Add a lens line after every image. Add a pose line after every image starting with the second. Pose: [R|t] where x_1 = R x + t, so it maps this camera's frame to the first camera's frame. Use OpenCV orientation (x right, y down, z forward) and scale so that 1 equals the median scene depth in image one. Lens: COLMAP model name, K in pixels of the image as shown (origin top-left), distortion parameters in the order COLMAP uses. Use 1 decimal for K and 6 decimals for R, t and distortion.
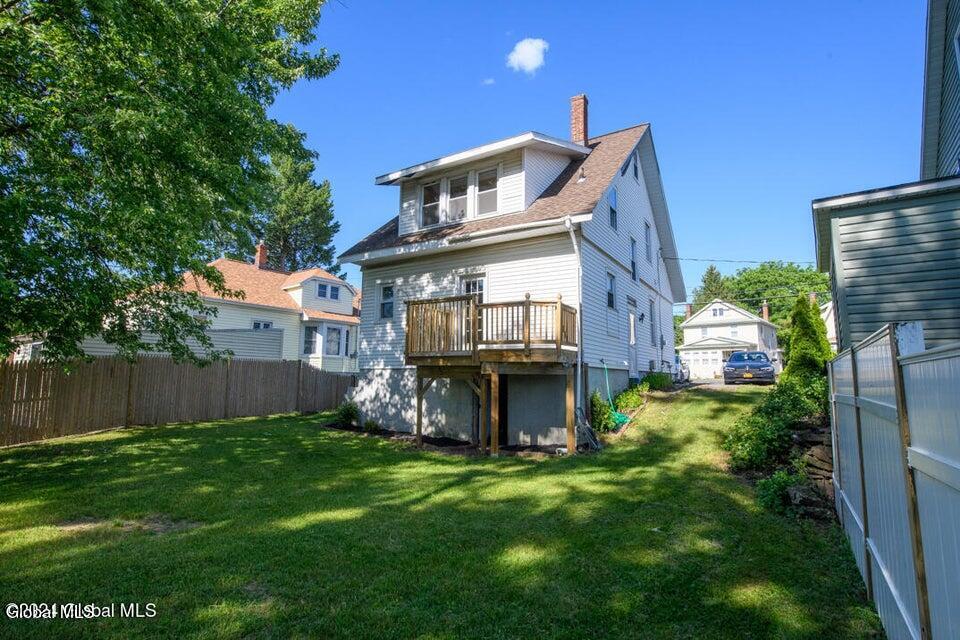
lens RADIAL K [[465.2, 0, 480.0], [0, 465.2, 320.0], [0, 0, 1]] dist [0.000902, 0.000148]
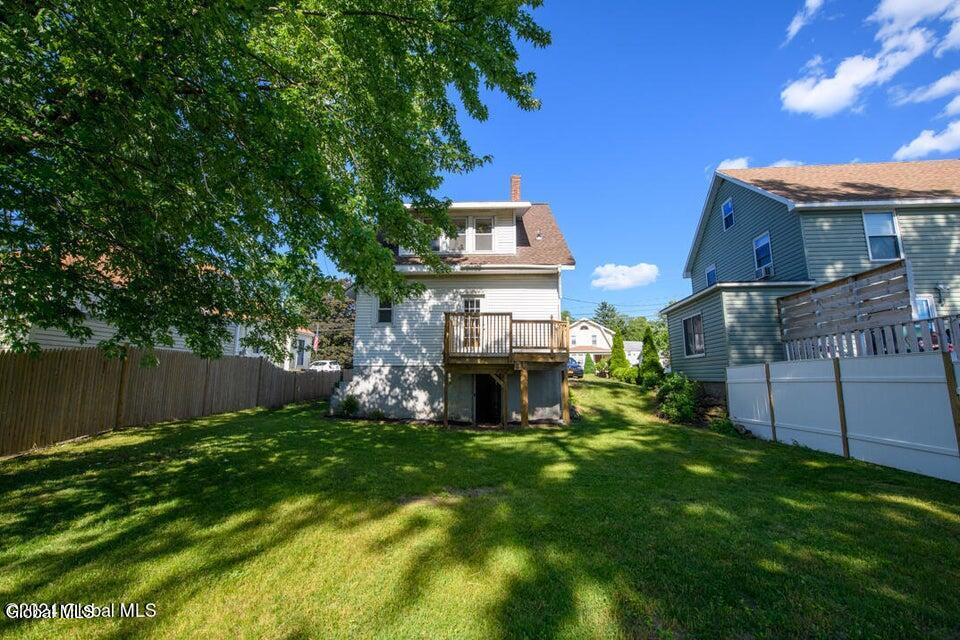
lens RADIAL K [[384.8, 0, 480.0], [0, 384.8, 320.0], [0, 0, 1]] dist [-0.002009, -0.000091]
pose [[0.872986, 0.068048, 0.482975, -0.505261], [-0.057319, 0.997672, -0.036960, 0.011705], [-0.484366, 0.004582, 0.874854, 0.035262]]
